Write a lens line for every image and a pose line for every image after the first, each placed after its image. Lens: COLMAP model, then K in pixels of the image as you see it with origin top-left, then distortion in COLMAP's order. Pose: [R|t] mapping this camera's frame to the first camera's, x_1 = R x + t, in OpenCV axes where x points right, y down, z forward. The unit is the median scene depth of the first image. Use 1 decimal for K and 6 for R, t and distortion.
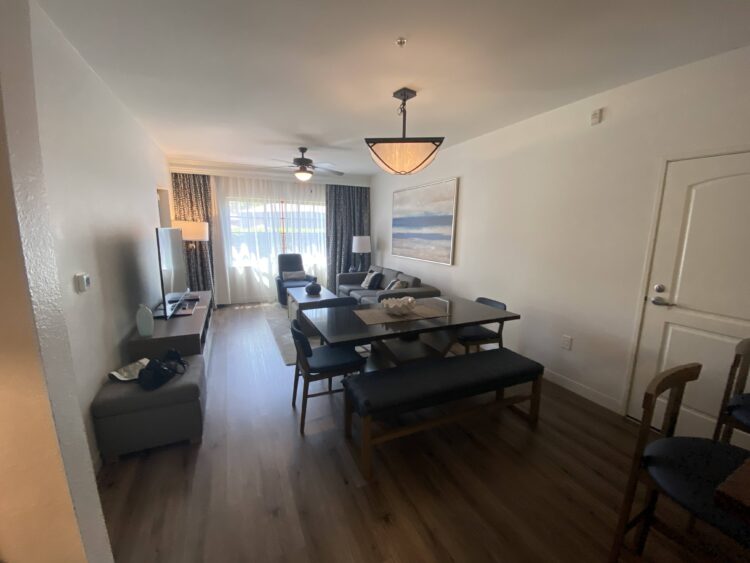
lens RADIAL K [[305.2, 0, 373.3], [0, 305.2, 286.3], [0, 0, 1]] dist [-0.000492, -0.000327]
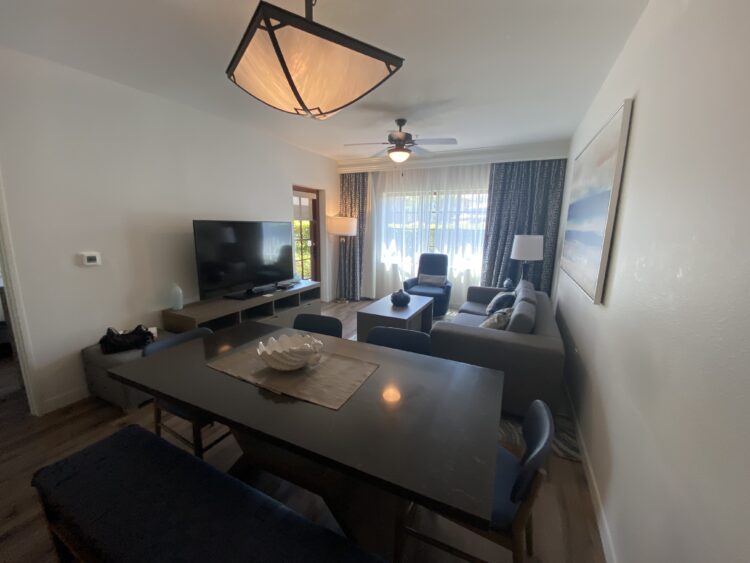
lens RADIAL K [[305.2, 0, 373.6], [0, 305.2, 279.1], [0, 0, 1]] dist [-0.000492, -0.000327]
pose [[0.632926, 0.134154, -0.762501, 0.276618], [-0.143187, 0.988166, 0.055002, -0.061321], [0.760856, 0.074368, 0.644645, 0.344122]]
